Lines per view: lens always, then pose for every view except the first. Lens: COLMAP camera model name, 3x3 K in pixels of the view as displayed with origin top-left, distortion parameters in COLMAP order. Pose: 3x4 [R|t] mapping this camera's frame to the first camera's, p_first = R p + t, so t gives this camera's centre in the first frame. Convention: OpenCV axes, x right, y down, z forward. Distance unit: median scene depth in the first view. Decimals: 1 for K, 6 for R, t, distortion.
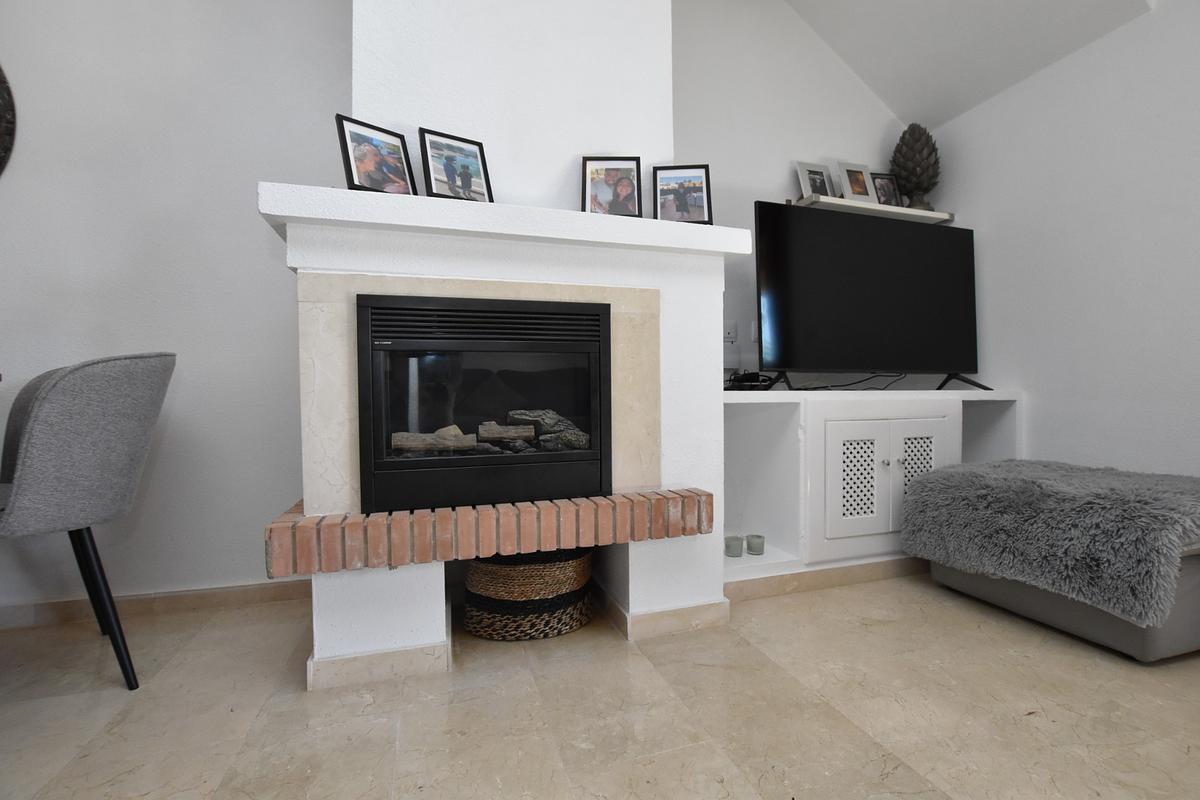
lens RADIAL K [[526.3, 0, 600.0], [0, 526.3, 400.0], [0, 0, 1]] dist [-0.036865, 0.007537]
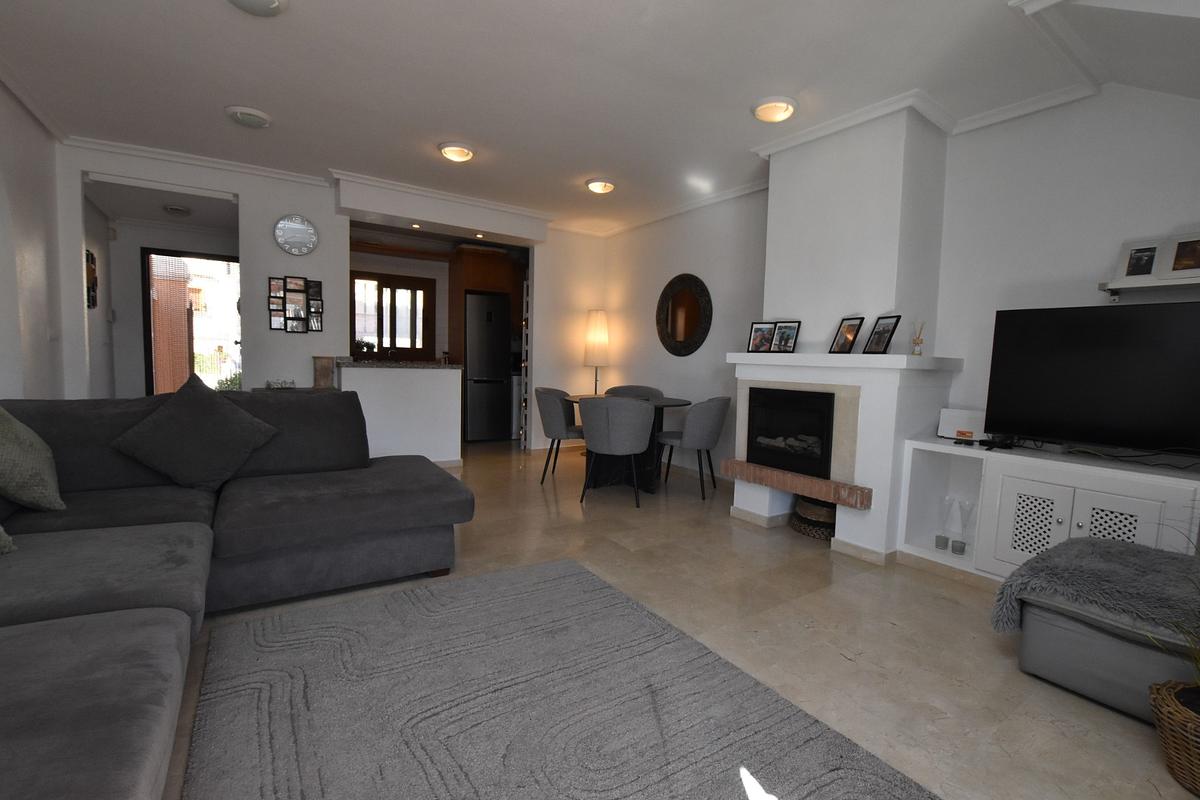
lens RADIAL K [[526.3, 0, 600.0], [0, 526.3, 400.0], [0, 0, 1]] dist [-0.036865, 0.007537]
pose [[0.270229, 0.091097, -0.958477, 1.727758], [-0.040046, 0.995716, 0.083346, -0.278812], [0.961963, 0.015861, 0.272719, -0.490545]]
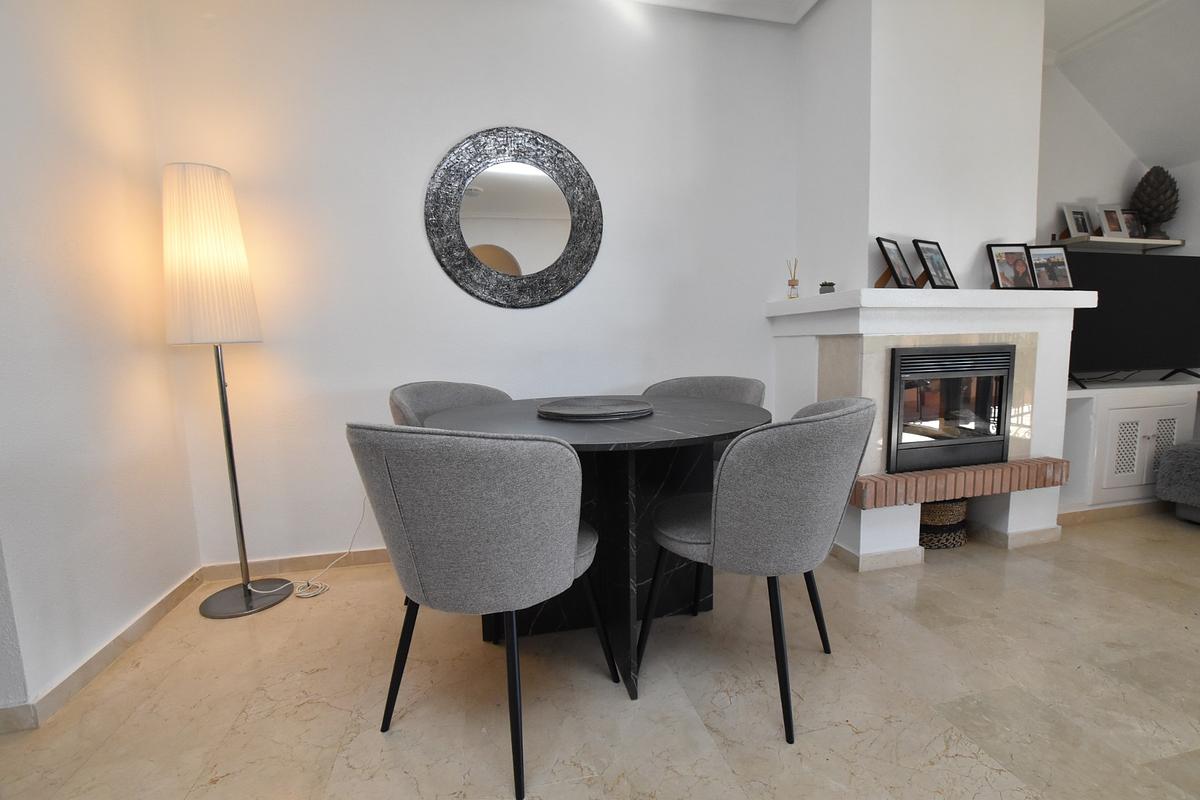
lens RADIAL K [[526.3, 0, 600.0], [0, 526.3, 400.0], [0, 0, 1]] dist [-0.036865, 0.007537]
pose [[0.996740, -0.004681, -0.080551, -1.051973], [0.012666, 0.995017, 0.098900, -0.175620], [0.079687, -0.099597, 0.991832, -0.636822]]
